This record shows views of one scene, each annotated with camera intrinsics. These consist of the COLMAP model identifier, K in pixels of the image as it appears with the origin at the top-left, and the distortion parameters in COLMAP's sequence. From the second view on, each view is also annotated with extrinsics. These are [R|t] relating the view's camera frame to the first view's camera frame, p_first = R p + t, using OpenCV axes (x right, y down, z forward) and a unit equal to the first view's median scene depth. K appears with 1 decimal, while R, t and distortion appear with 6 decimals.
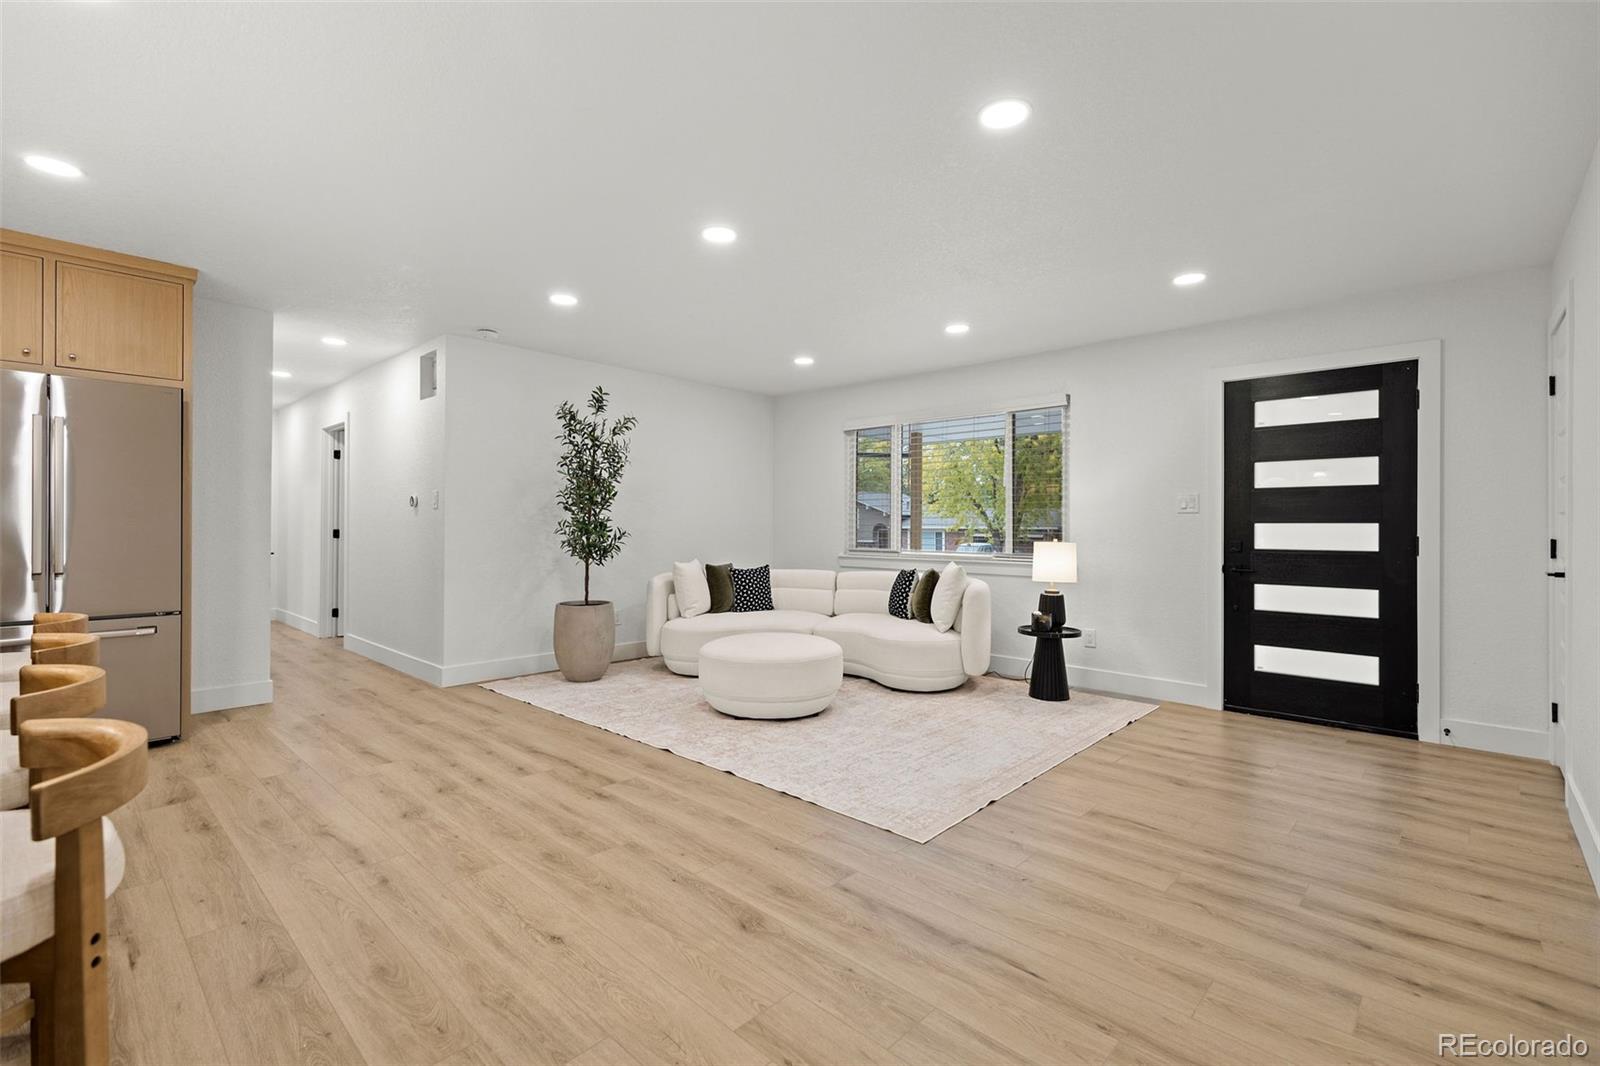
lens RADIAL K [[715.8, 0, 795.4], [0, 715.8, 522.5], [0, 0, 1]] dist [0.007898, -0.000796]
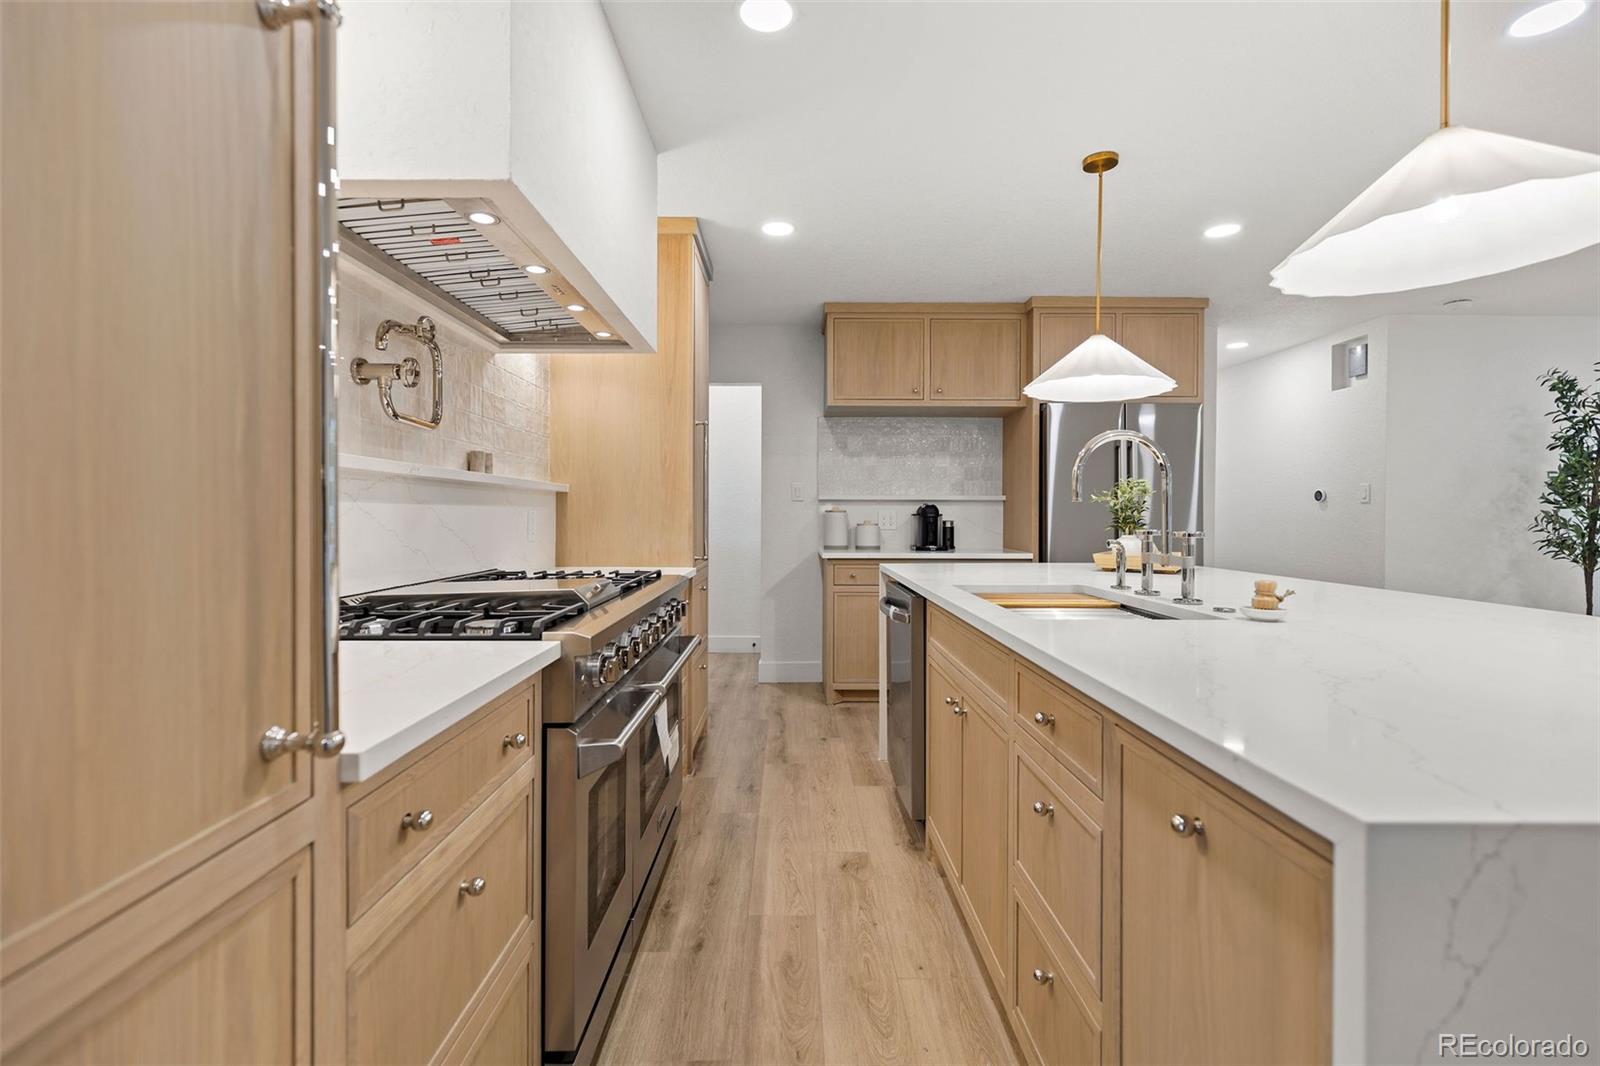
lens RADIAL K [[715.8, 0, 805.4], [0, 715.8, 526.3], [0, 0, 1]] dist [0.007898, -0.000796]
pose [[0.698595, 0.005846, -0.715494, -0.440591], [0.003583, 0.999926, 0.011668, -0.003013], [0.715509, -0.010715, 0.698522, -0.251760]]
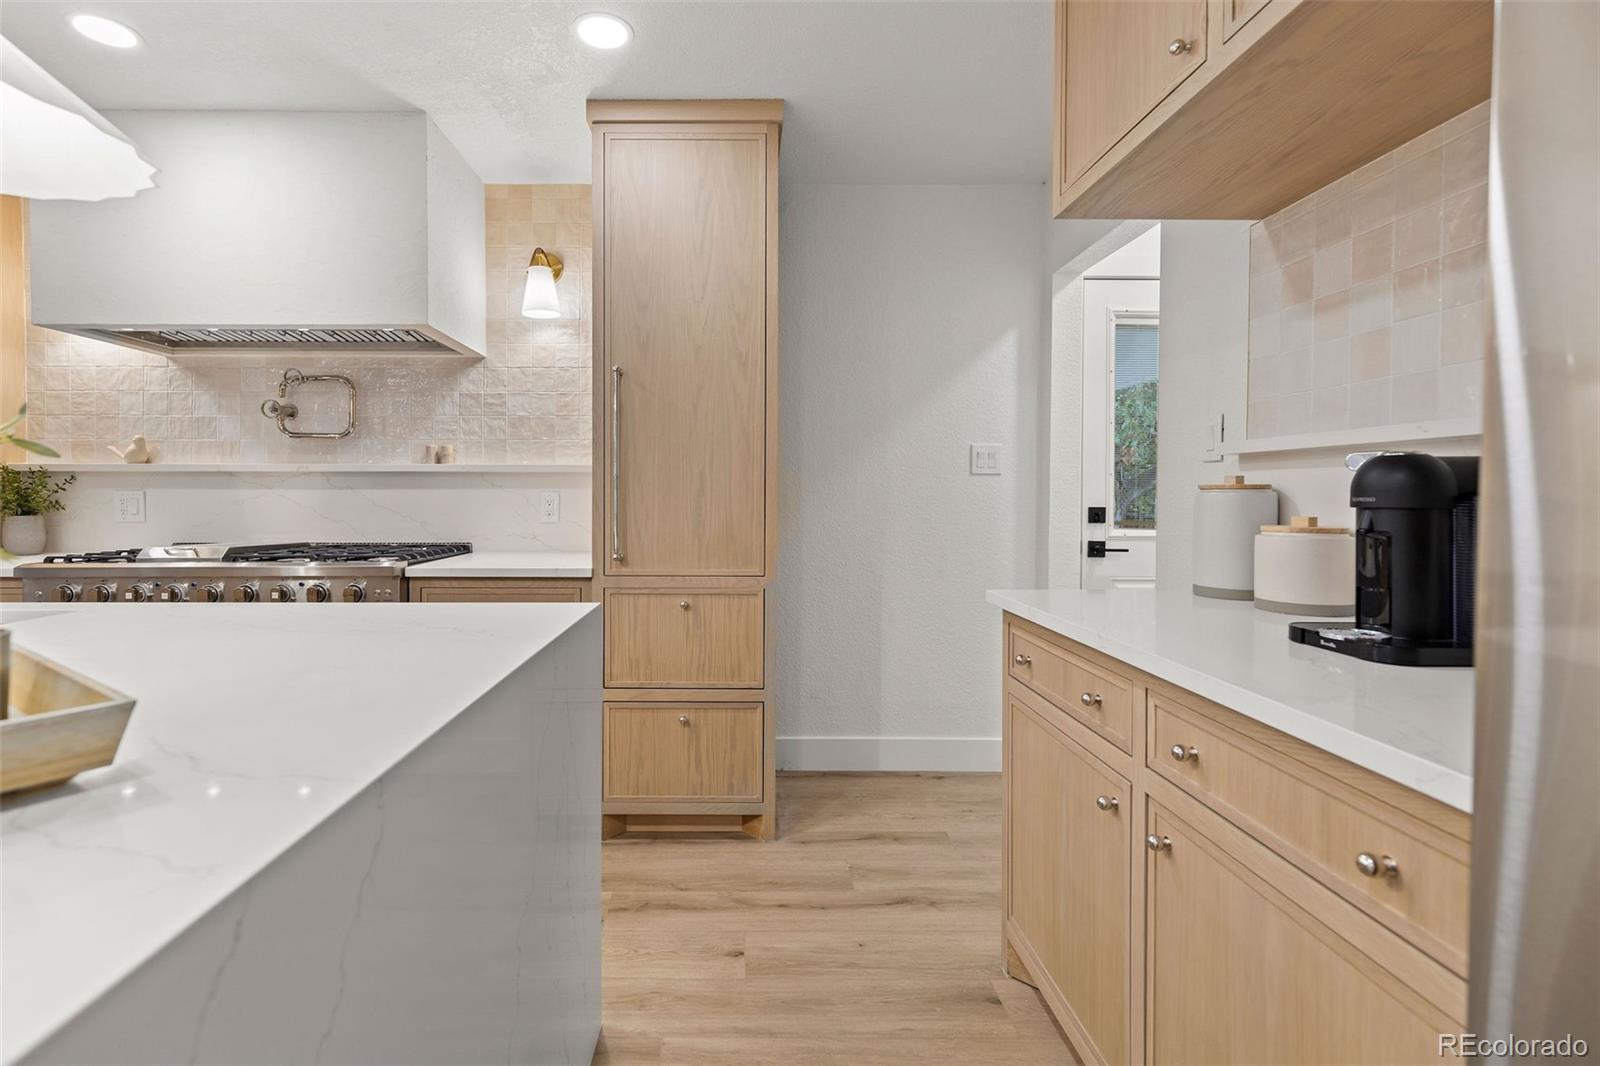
lens RADIAL K [[719.3, 0, 760.6], [0, 719.3, 504.3], [0, 0, 1]] dist [0.000185, 0.000202]
pose [[-0.718851, 0.004425, -0.695150, -0.784066], [-0.002737, 0.999954, 0.009196, -0.007171], [0.695159, 0.008513, -0.718806, 0.756482]]
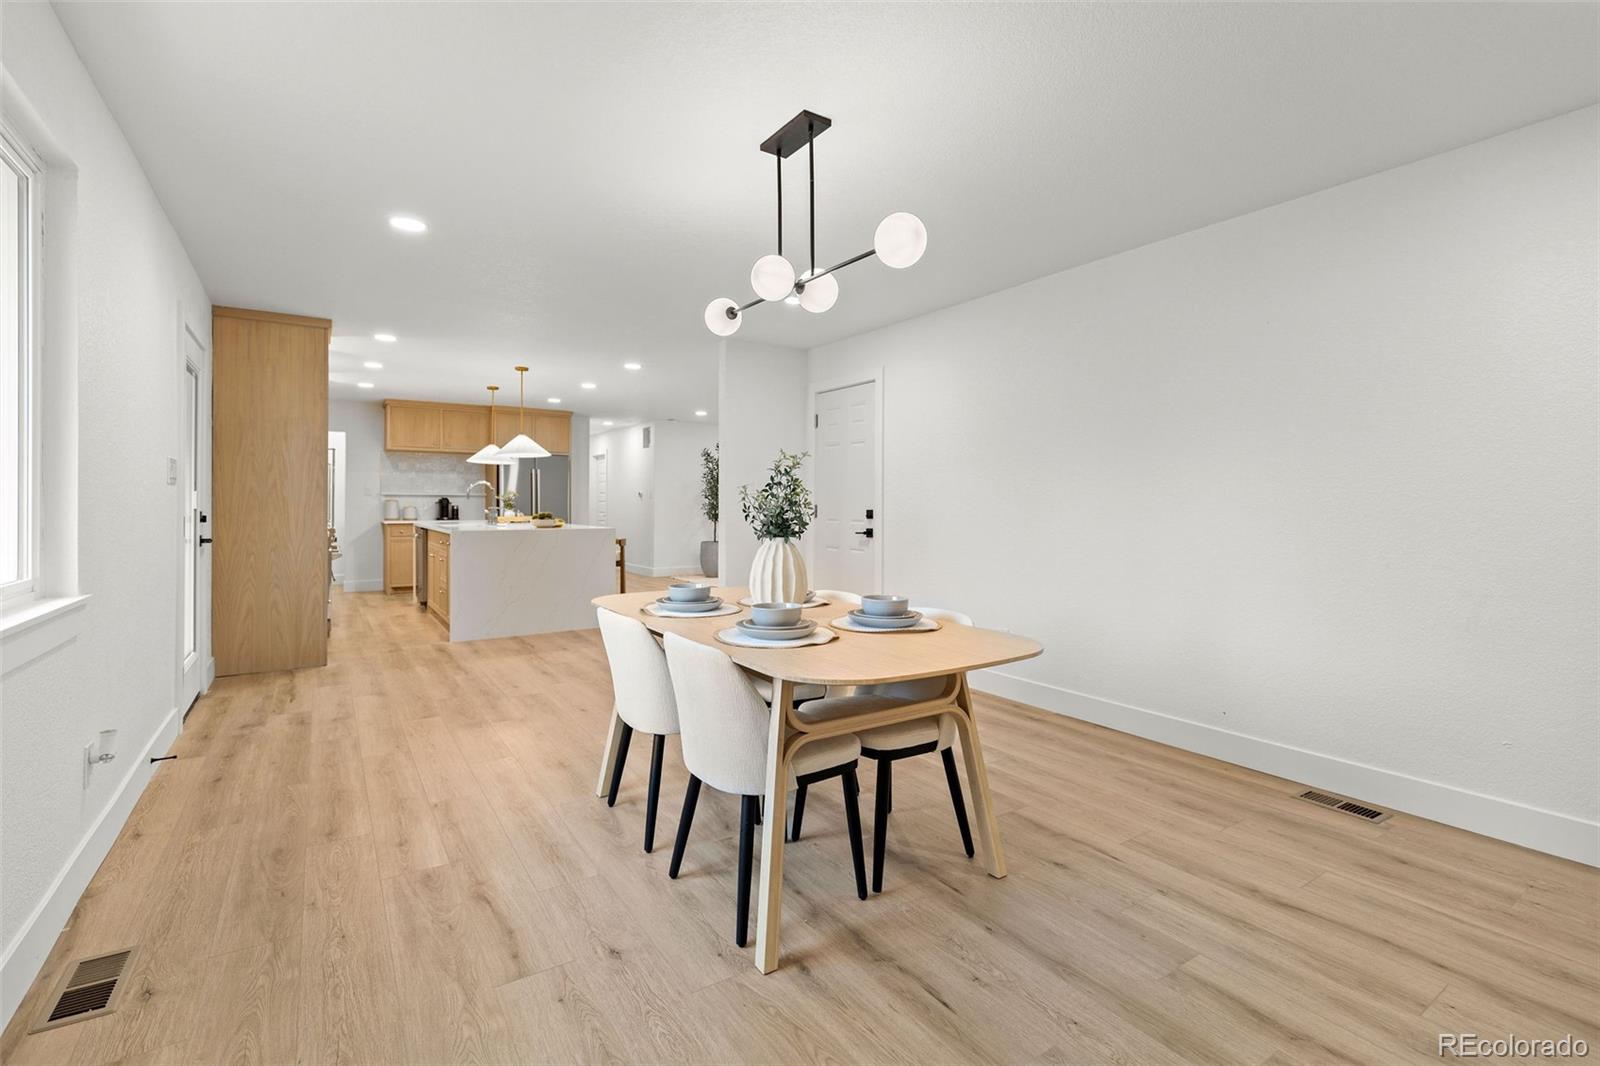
lens RADIAL K [[715.8, 0, 800.2], [0, 715.8, 507.0], [0, 0, 1]] dist [0.007898, -0.000796]
pose [[0.974315, -0.000926, -0.225188, 0.594293], [0.002272, 0.999981, 0.005721, -0.003816], [0.225179, -0.006085, 0.974298, -1.393112]]
